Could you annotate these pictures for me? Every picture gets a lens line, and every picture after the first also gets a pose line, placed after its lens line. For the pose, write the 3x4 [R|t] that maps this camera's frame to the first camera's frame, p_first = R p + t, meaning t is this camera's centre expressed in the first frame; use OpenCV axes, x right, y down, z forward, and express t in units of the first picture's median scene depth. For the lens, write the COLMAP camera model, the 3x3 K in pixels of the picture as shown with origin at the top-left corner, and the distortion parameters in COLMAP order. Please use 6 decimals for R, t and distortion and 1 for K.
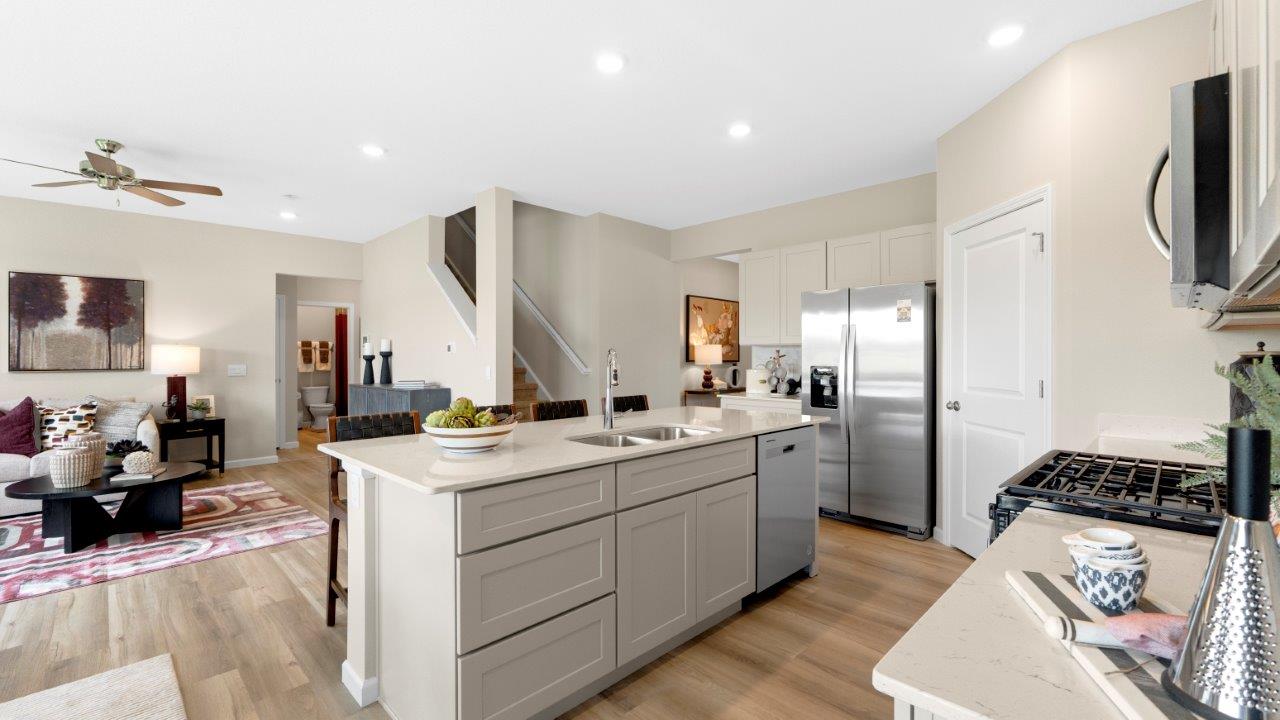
lens RADIAL K [[538.7, 0, 641.1], [0, 538.7, 354.2], [0, 0, 1]] dist [-0.004268, -0.000573]
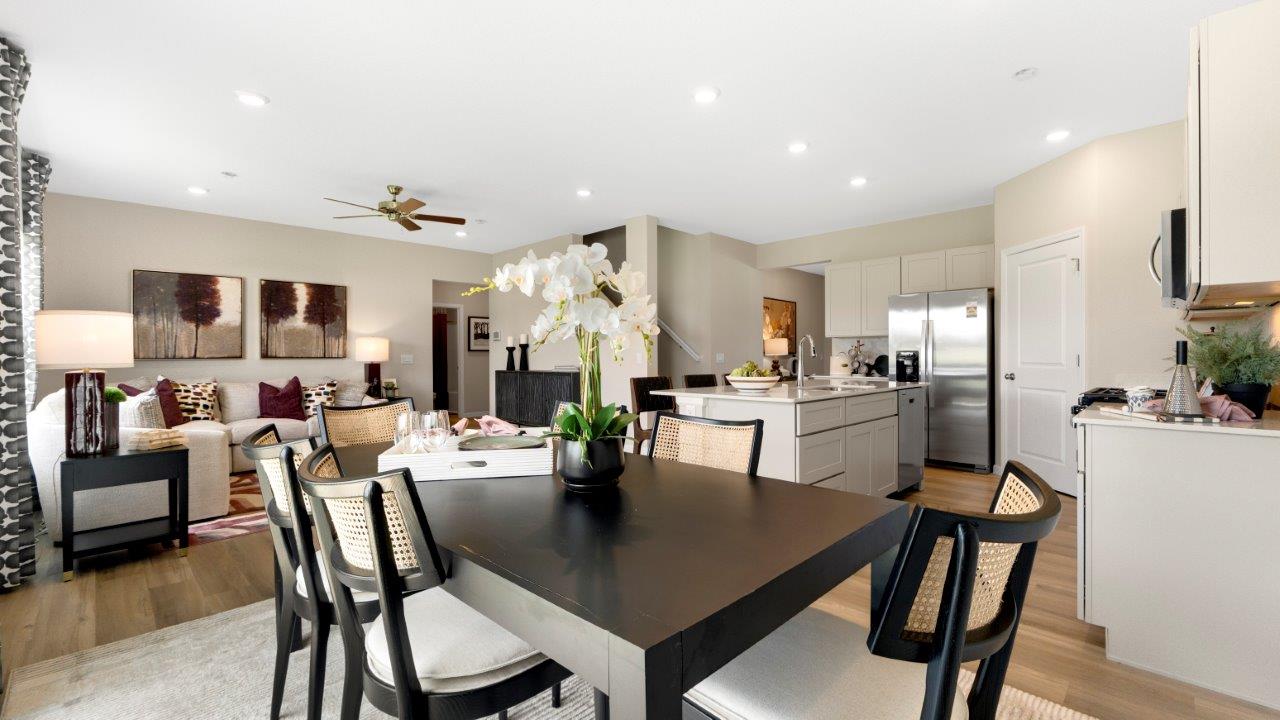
lens RADIAL K [[538.7, 0, 642.6], [0, 538.7, 354.3], [0, 0, 1]] dist [-0.004268, -0.000573]
pose [[0.999955, -0.002213, 0.009255, -0.327076], [0.002203, 0.999997, 0.001168, 0.027282], [-0.009257, -0.001148, 0.999956, -0.332538]]
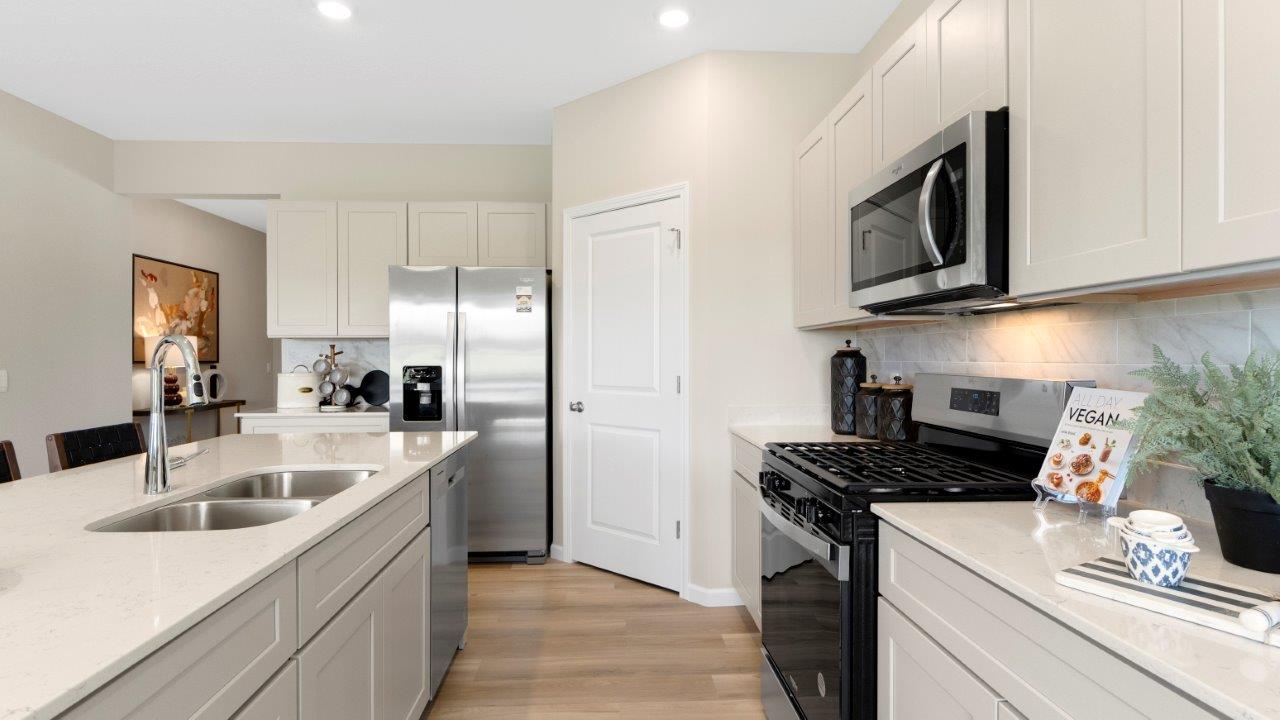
lens RADIAL K [[638.2, 0, 637.6], [0, 638.2, 355.8], [0, 0, 1]] dist [0.006965, 0.000542]
pose [[0.667670, -0.000703, 0.744457, -0.126877], [-0.001410, 0.999997, 0.002210, 0.005559], [-0.744456, -0.002525, 0.667666, 0.165006]]
